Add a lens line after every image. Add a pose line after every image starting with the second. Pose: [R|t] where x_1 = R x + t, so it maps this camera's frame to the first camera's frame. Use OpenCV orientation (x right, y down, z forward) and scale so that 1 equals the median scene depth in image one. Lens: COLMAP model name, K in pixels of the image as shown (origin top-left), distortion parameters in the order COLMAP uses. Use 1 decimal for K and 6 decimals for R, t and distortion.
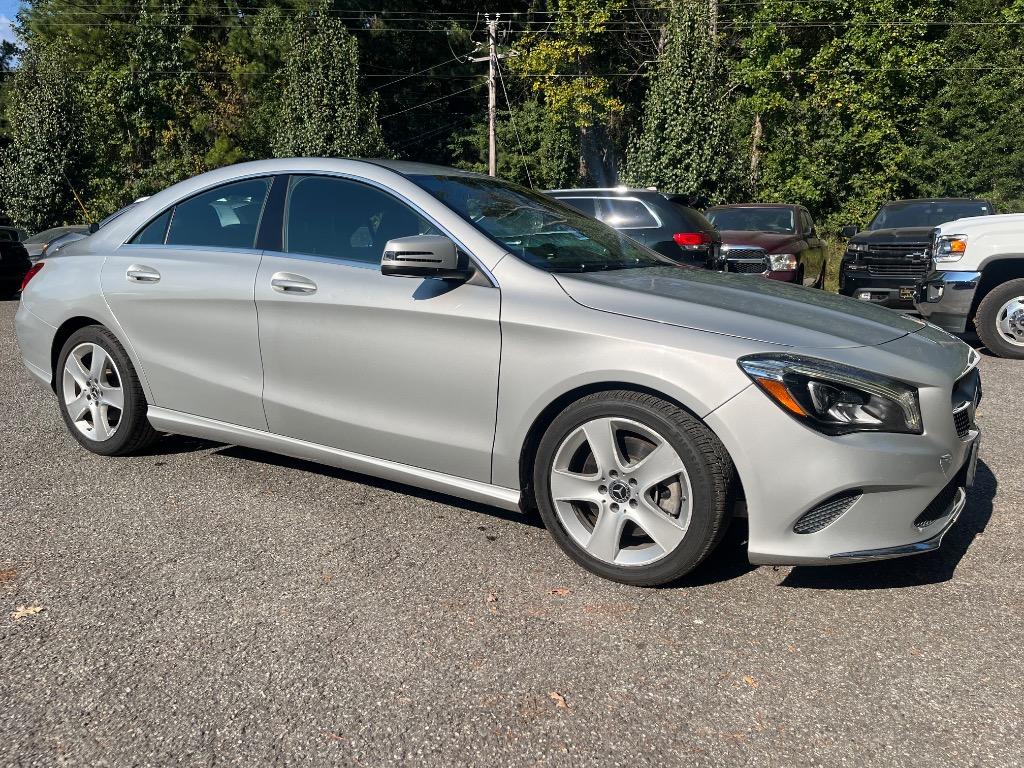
lens RADIAL K [[775.7, 0, 519.8], [0, 775.7, 386.5], [0, 0, 1]] dist [0.069378, -0.097090]
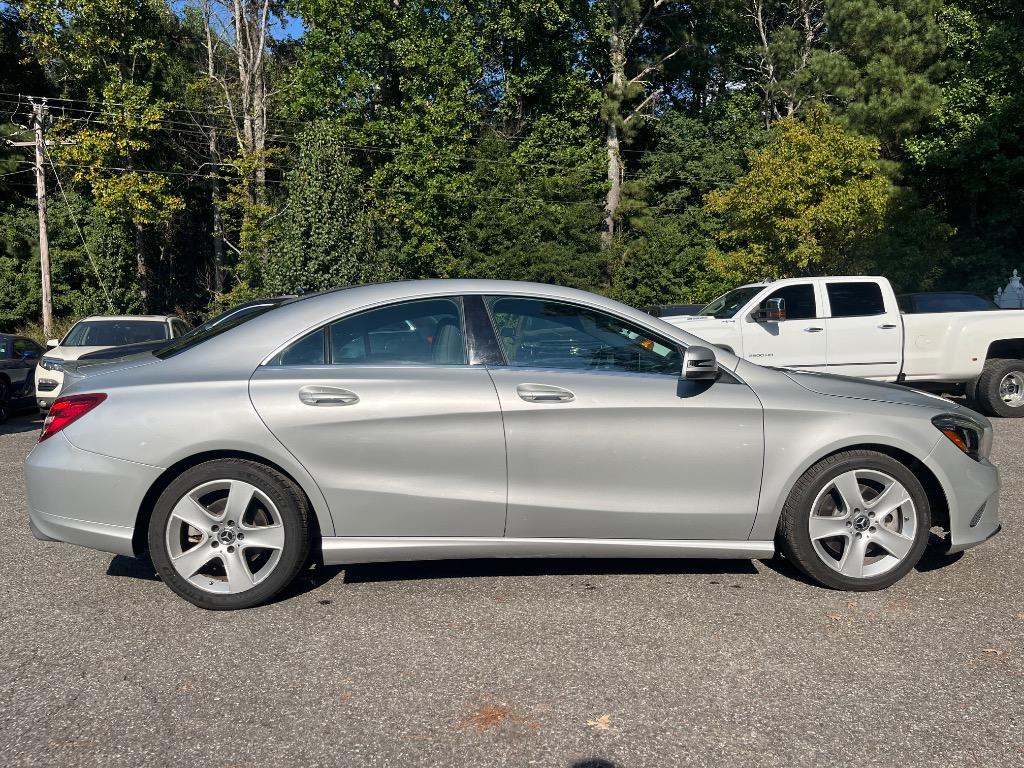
lens RADIAL K [[775.7, 0, 518.8], [0, 775.7, 387.4], [0, 0, 1]] dist [0.069378, -0.097090]
pose [[0.831268, -0.059223, 0.552707, -0.170699], [0.126183, 0.988456, -0.083864, -0.009686], [-0.541360, 0.139456, 0.829145, 0.020495]]
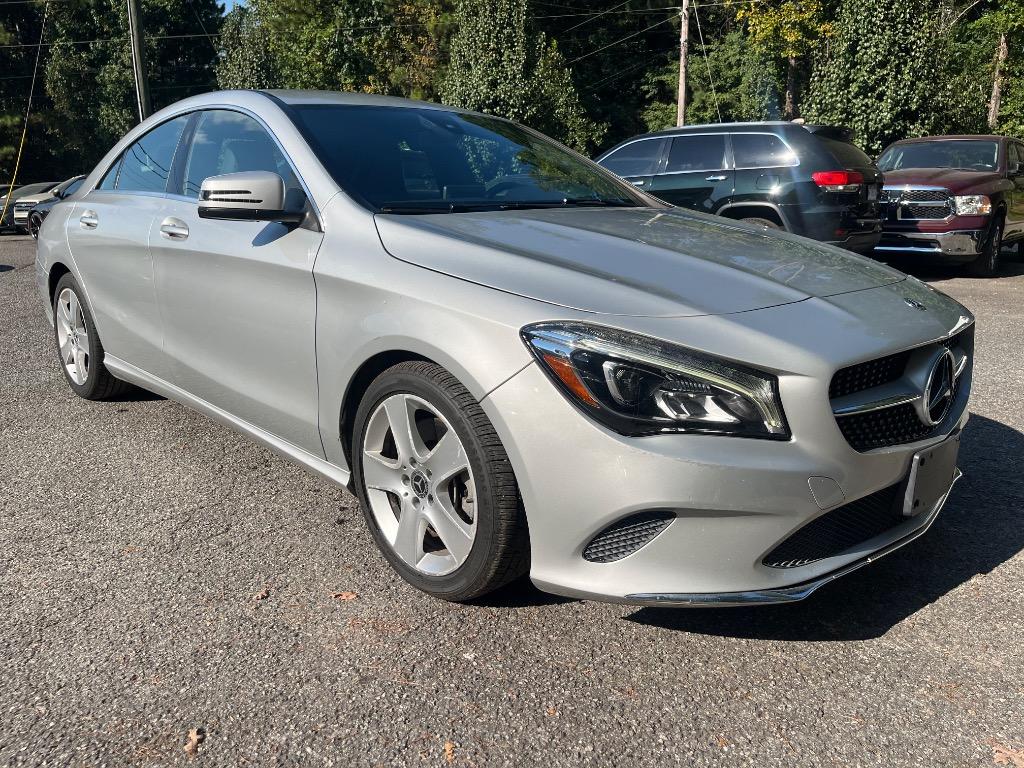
lens RADIAL K [[775.7, 0, 514.8], [0, 775.7, 387.5], [0, 0, 1]] dist [0.069378, -0.097090]
pose [[0.964753, 0.051288, -0.258112, 0.064586], [-0.034576, 0.997026, 0.068877, -0.004003], [0.260877, -0.057525, 0.963657, 0.036353]]
